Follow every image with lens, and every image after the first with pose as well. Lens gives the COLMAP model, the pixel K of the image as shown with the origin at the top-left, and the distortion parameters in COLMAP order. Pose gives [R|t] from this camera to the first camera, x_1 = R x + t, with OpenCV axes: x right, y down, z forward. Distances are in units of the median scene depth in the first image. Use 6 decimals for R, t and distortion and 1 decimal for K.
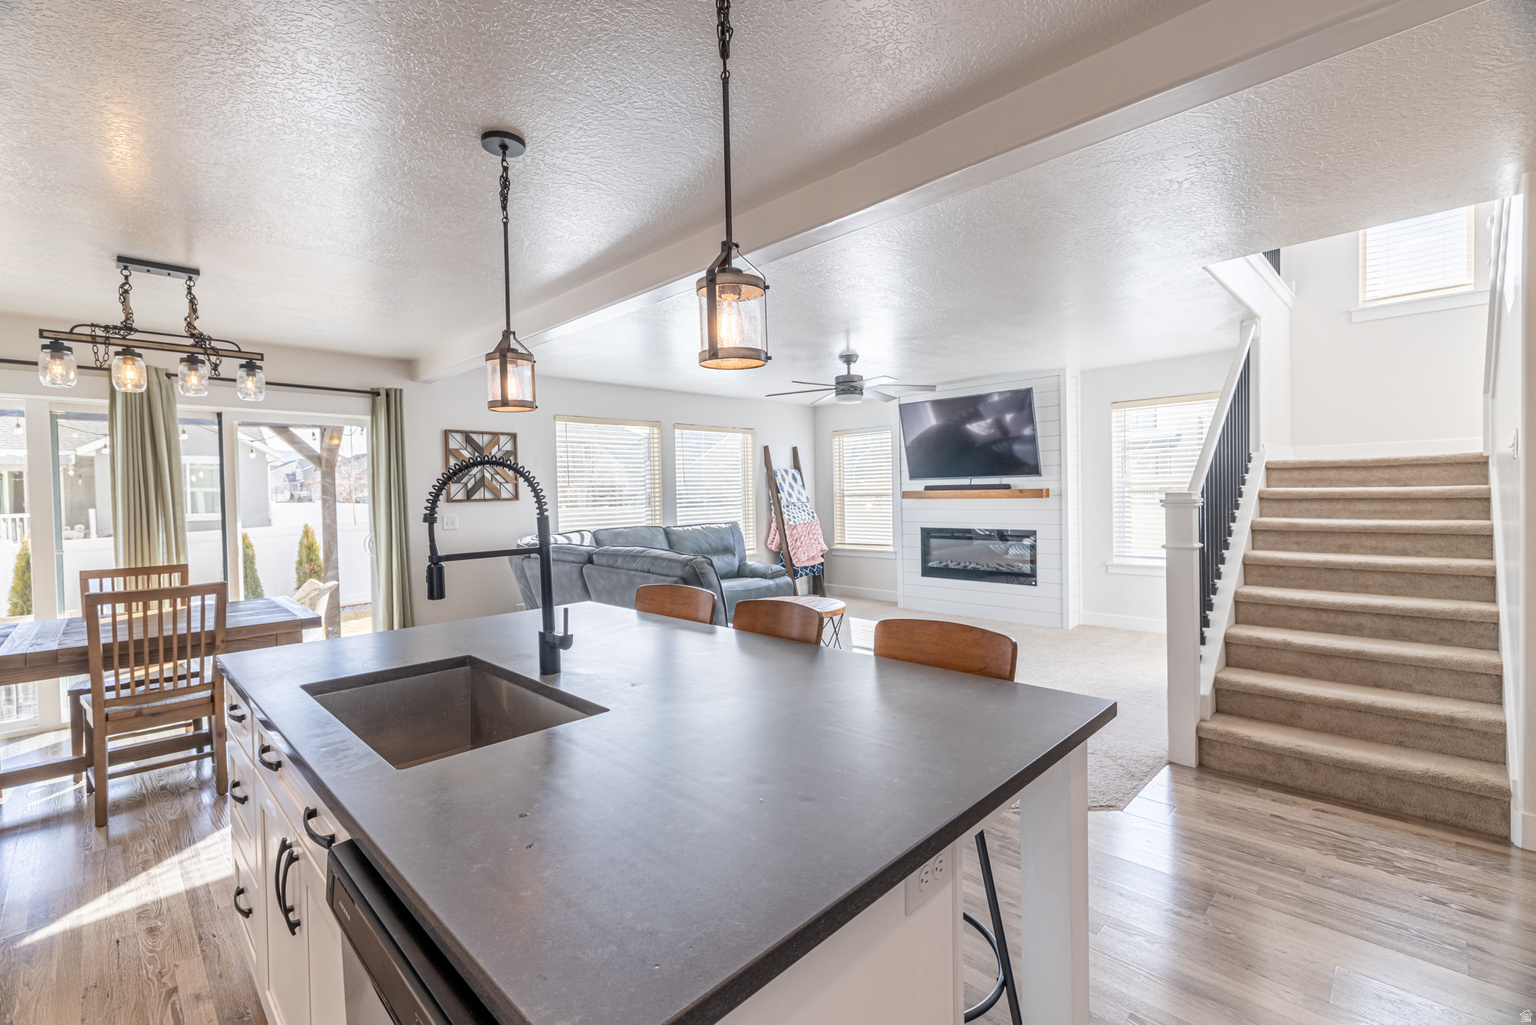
lens RADIAL K [[674.2, 0, 761.6], [0, 674.2, 506.8], [0, 0, 1]] dist [-0.002342, -0.000244]
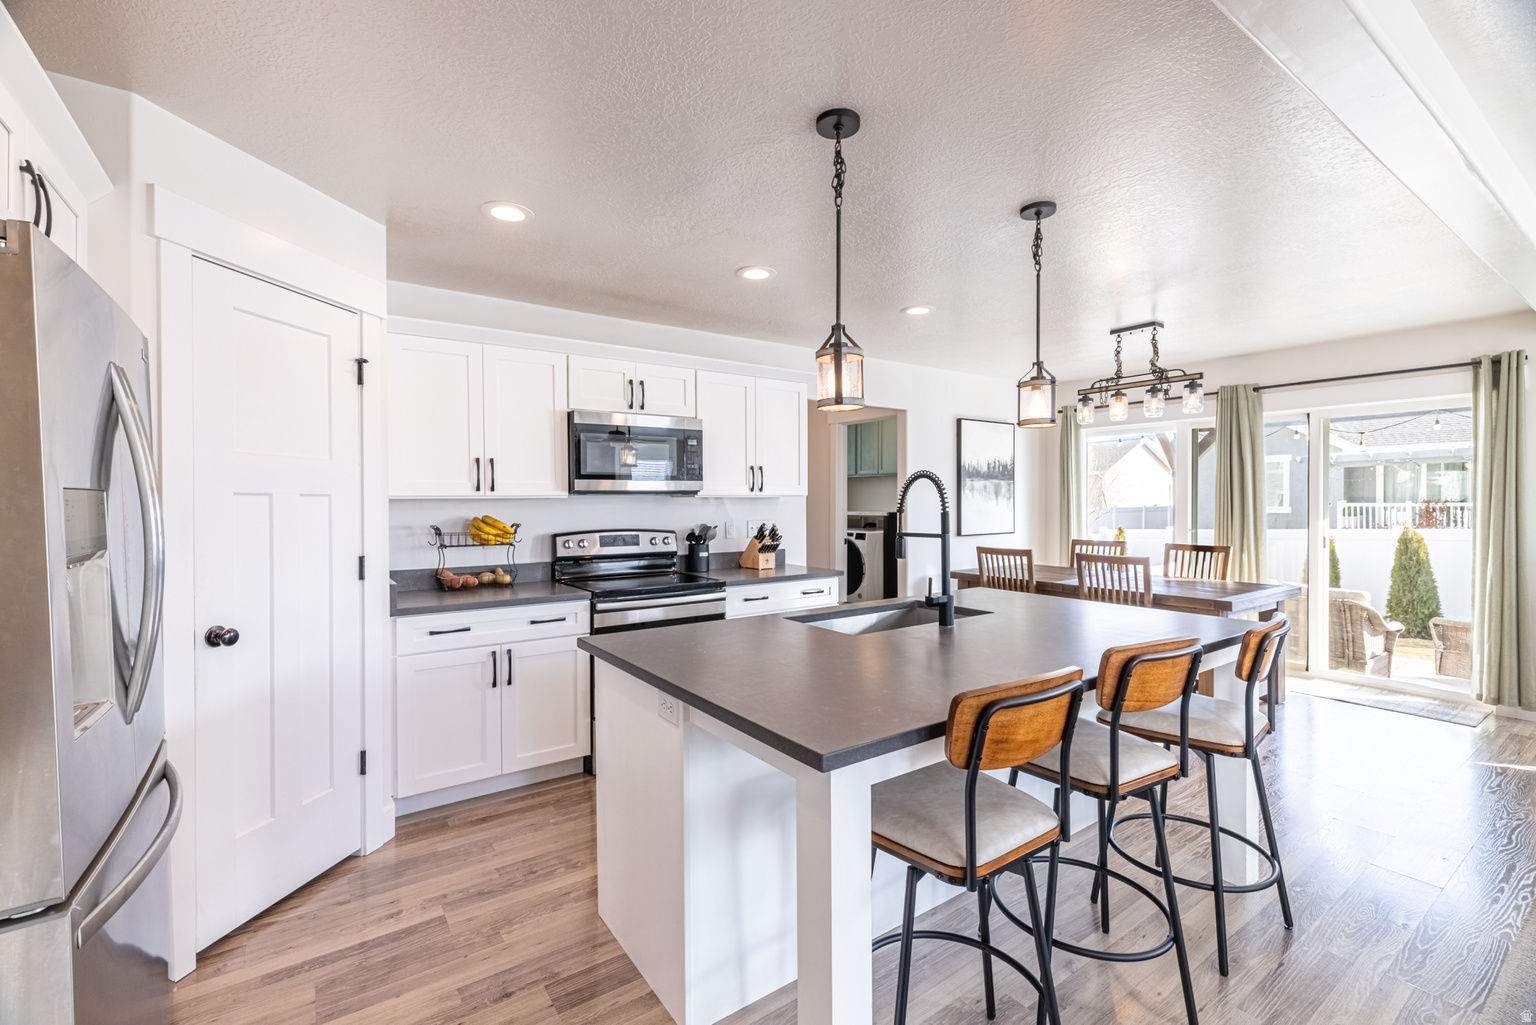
lens RADIAL K [[674.2, 0, 761.6], [0, 674.2, 506.8], [0, 0, 1]] dist [-0.002342, -0.000244]
pose [[-0.169517, 0.026213, -0.985179, 0.629055], [-0.010615, 0.999540, 0.028421, -0.017244], [0.985470, 0.015276, -0.169160, 0.483134]]
